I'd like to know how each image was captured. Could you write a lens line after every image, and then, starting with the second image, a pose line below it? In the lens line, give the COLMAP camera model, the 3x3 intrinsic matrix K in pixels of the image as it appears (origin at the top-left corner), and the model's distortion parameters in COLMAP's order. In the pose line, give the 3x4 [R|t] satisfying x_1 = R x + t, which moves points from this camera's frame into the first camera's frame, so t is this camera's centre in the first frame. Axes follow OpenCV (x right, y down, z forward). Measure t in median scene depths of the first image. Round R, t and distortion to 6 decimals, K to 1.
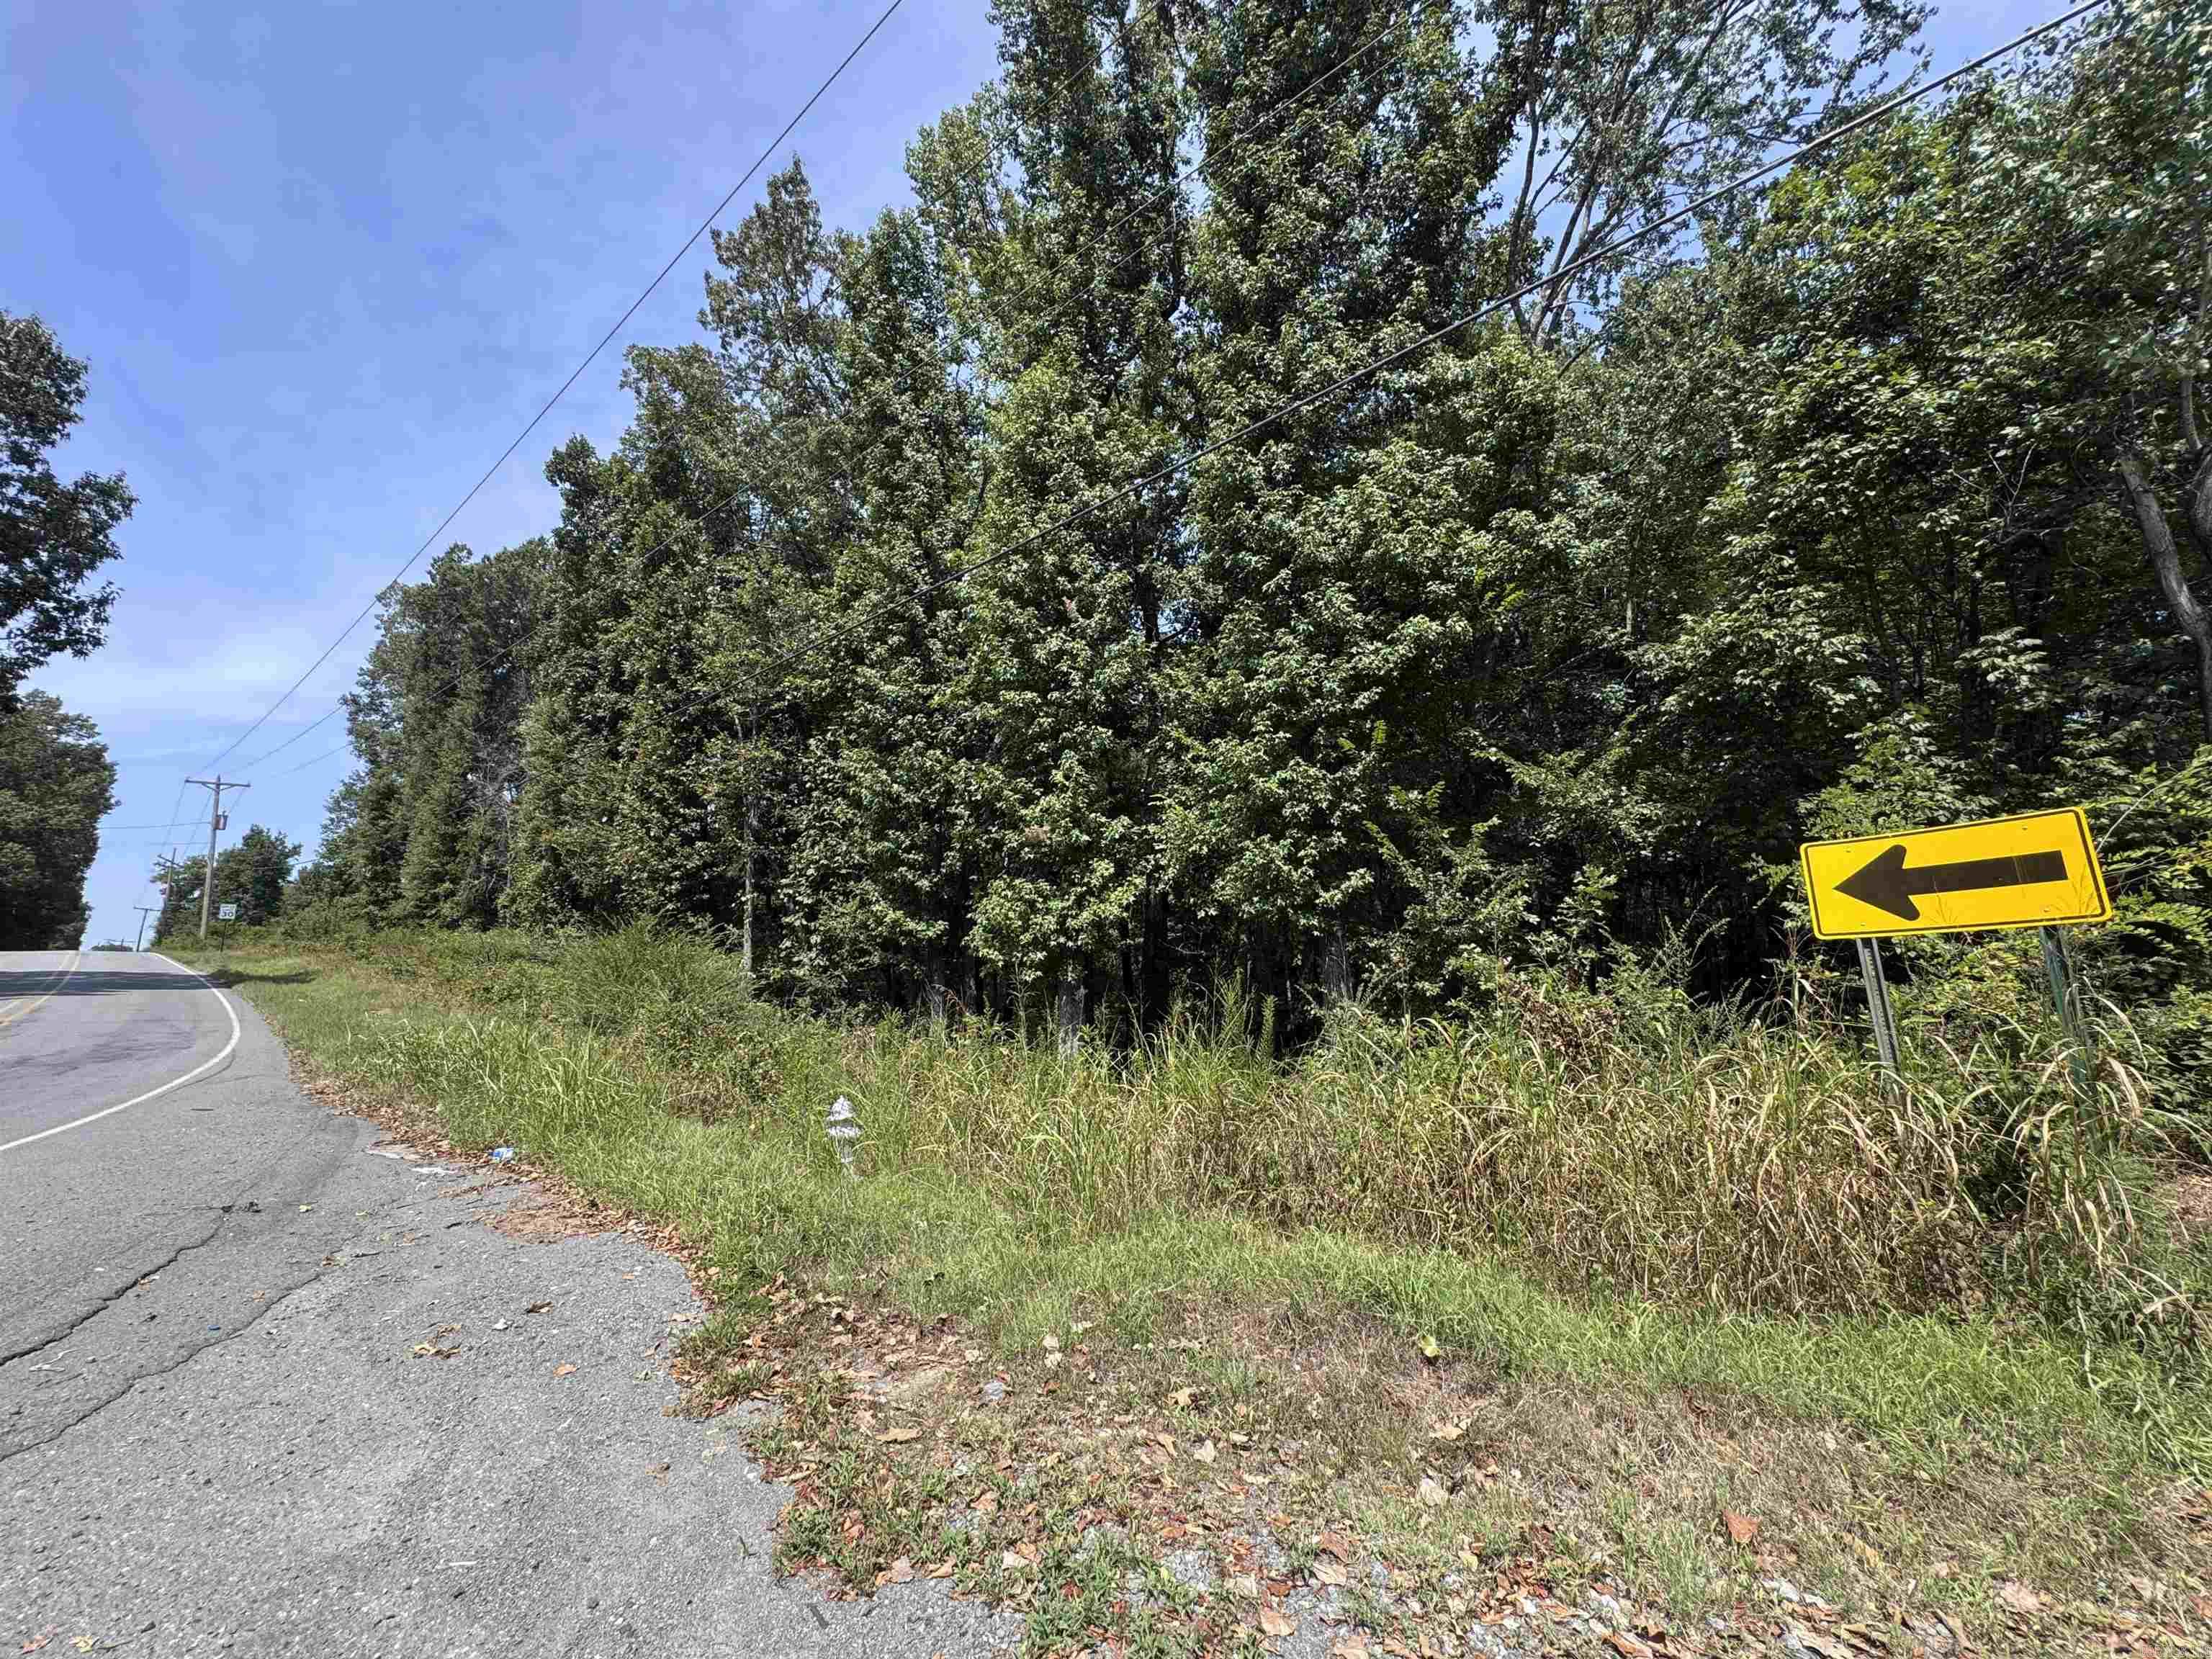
lens RADIAL K [[886.7, 0, 1105.2], [0, 886.7, 826.6], [0, 0, 1]] dist [-0.000353, -0.000296]
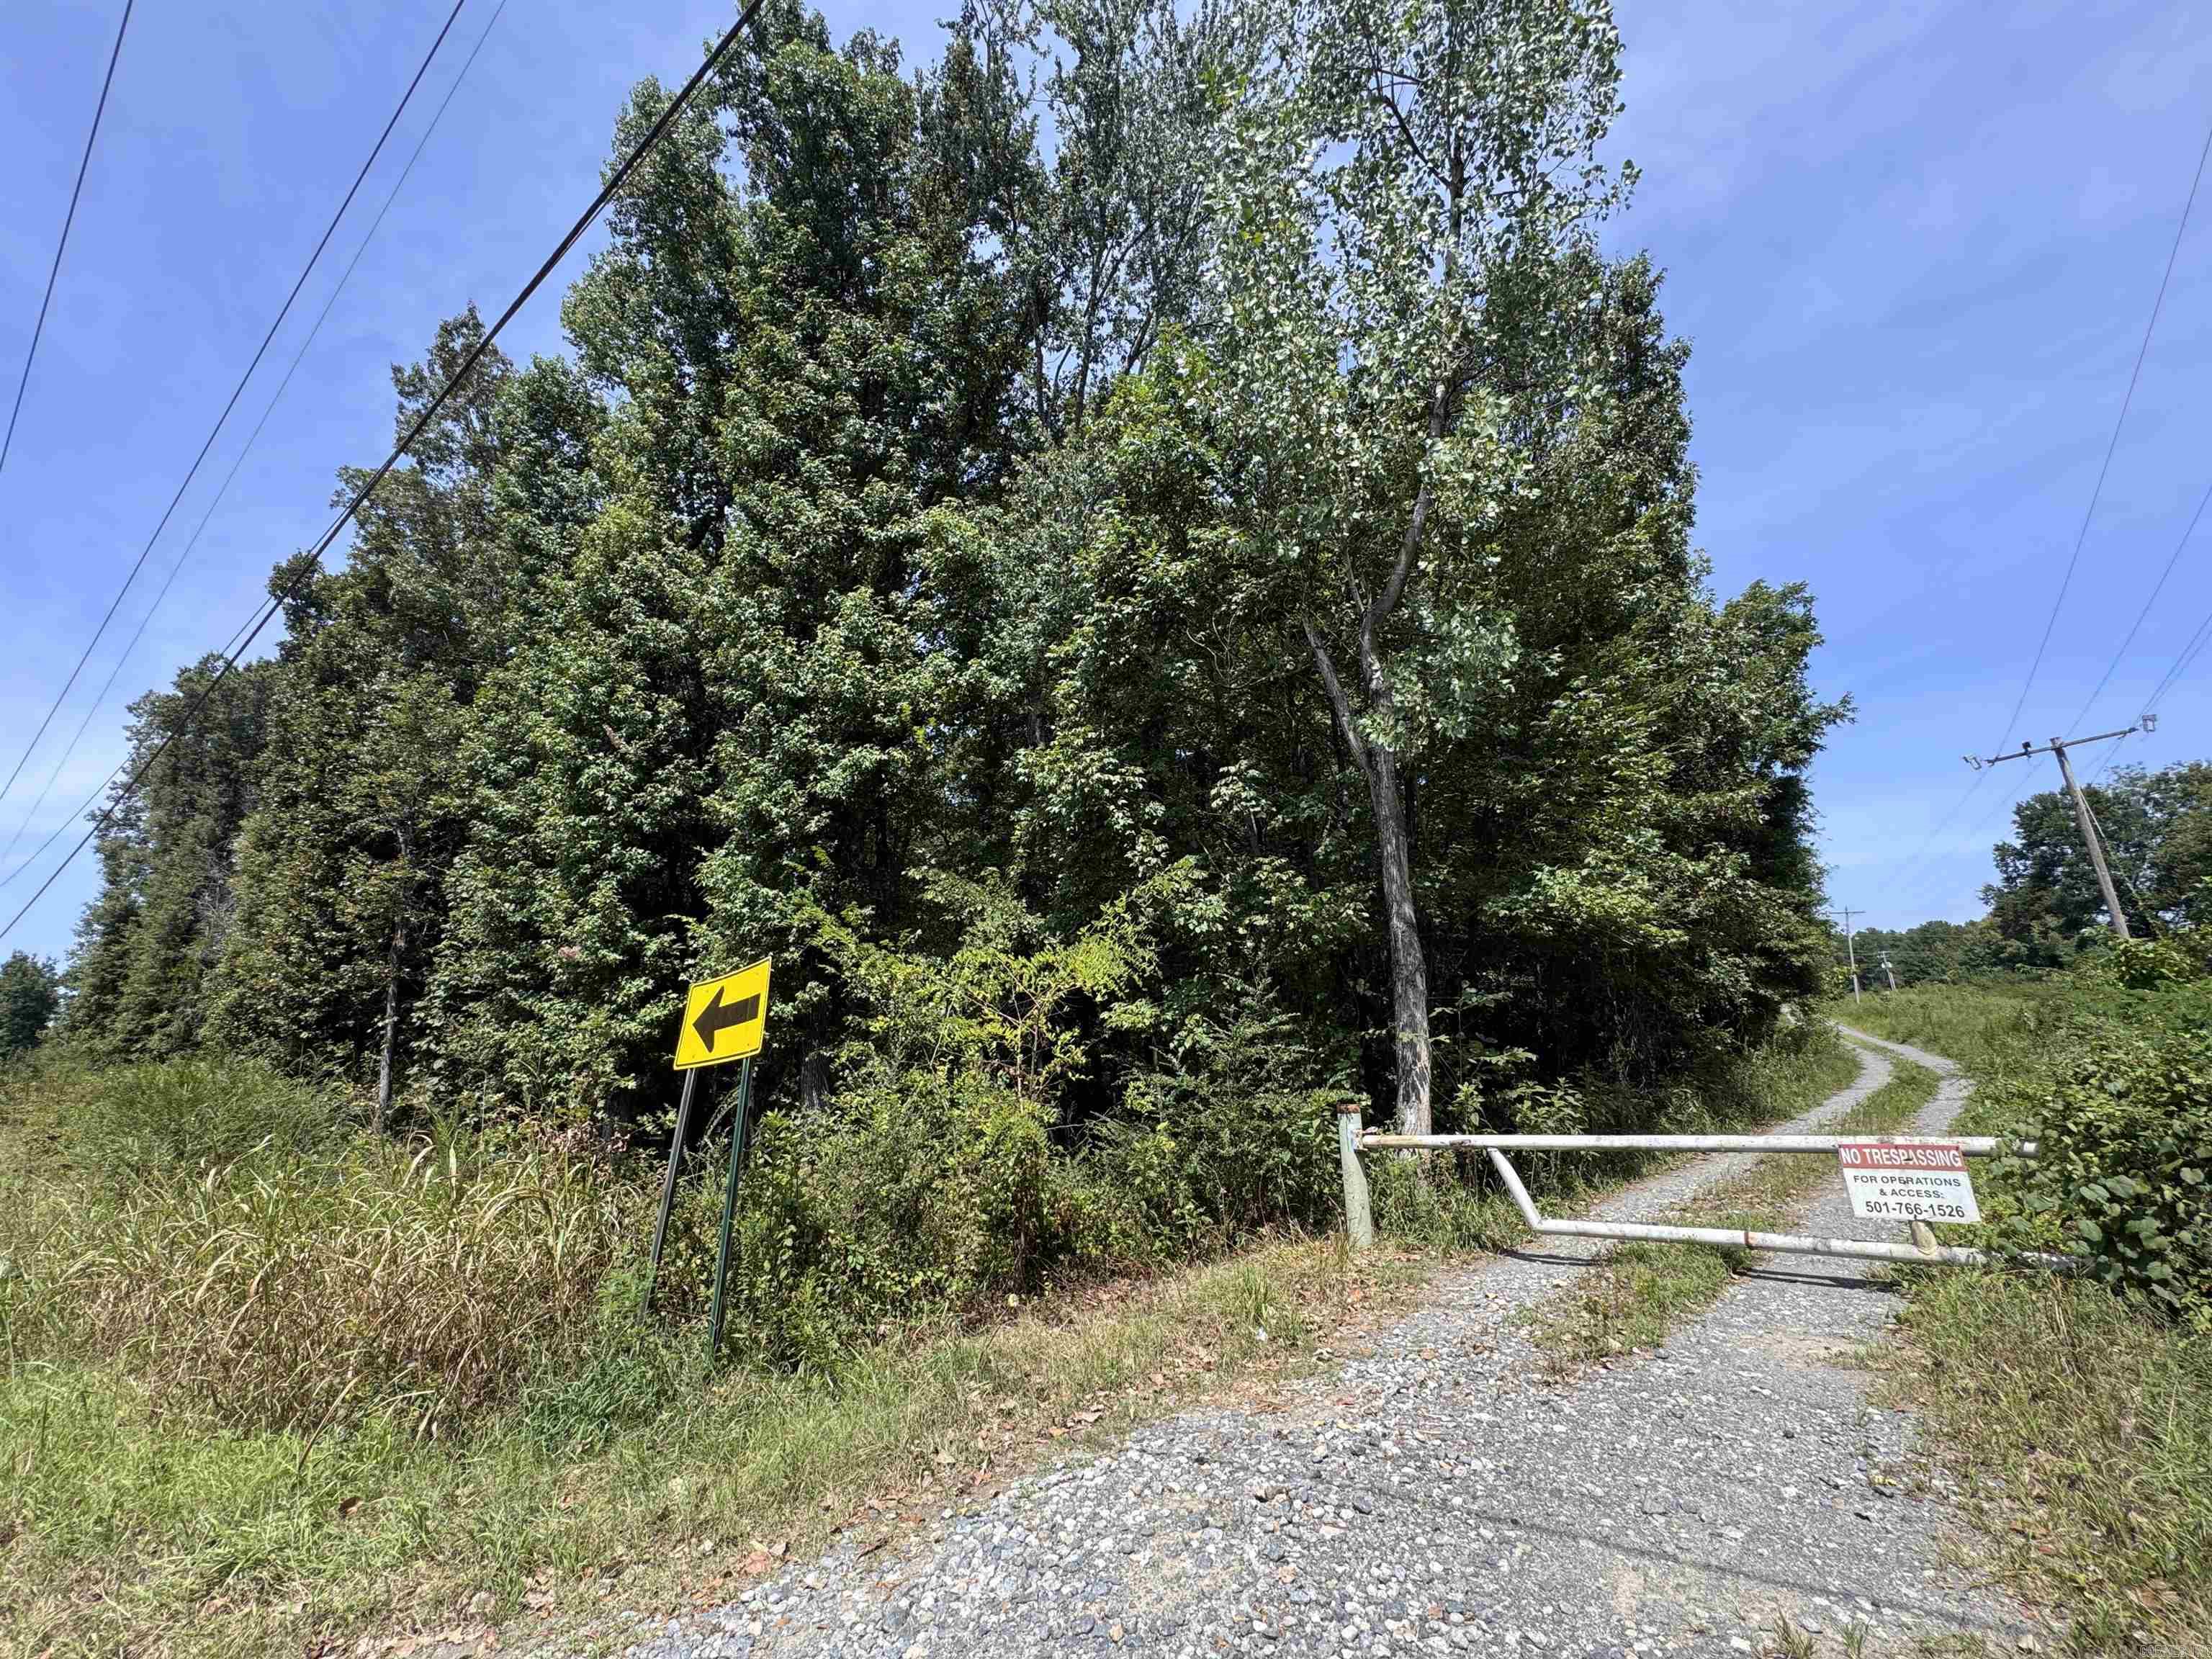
lens RADIAL K [[884.8, 0, 1107.2], [0, 884.8, 829.7], [0, 0, 1]] dist [-0.000993, -0.000191]
pose [[0.994823, -0.027567, 0.097814, 0.508867], [0.036456, 0.995249, -0.090284, -0.023693], [-0.094861, 0.093383, 0.991101, -0.092579]]
